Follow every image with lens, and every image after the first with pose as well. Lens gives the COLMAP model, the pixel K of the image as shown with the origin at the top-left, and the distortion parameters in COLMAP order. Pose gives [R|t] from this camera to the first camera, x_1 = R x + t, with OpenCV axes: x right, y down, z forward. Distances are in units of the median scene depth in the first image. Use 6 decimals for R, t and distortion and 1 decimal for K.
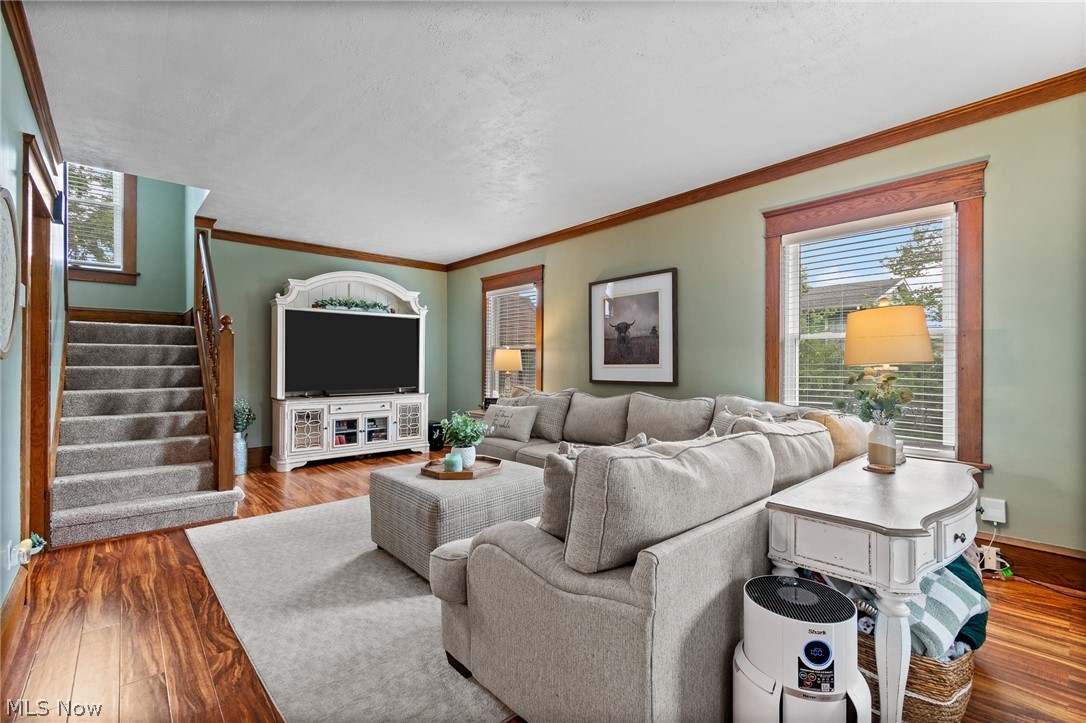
lens RADIAL K [[483.0, 0, 549.7], [0, 483.0, 363.3], [0, 0, 1]] dist [0.002003, 0.000428]
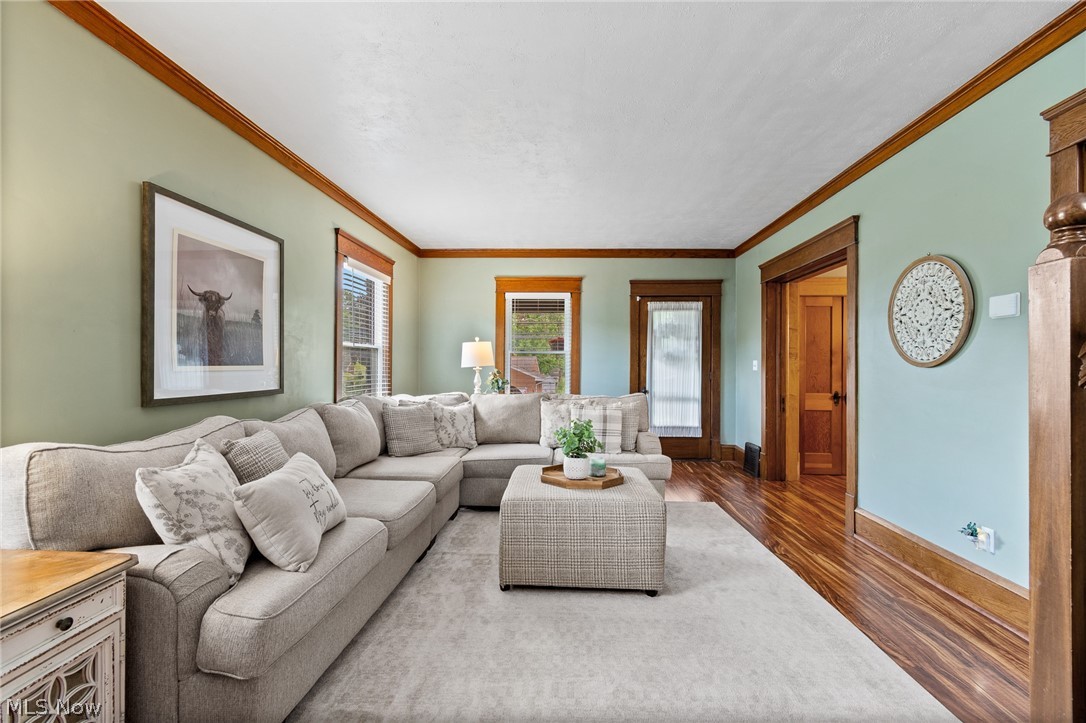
lens RADIAL K [[483.0, 0, 549.7], [0, 483.0, 363.3], [0, 0, 1]] dist [0.002003, 0.000428]
pose [[-0.710286, -0.001999, 0.703911, -0.450226], [-0.009111, 0.999938, -0.006353, -0.000521], [-0.703855, -0.010925, -0.710260, 0.963953]]
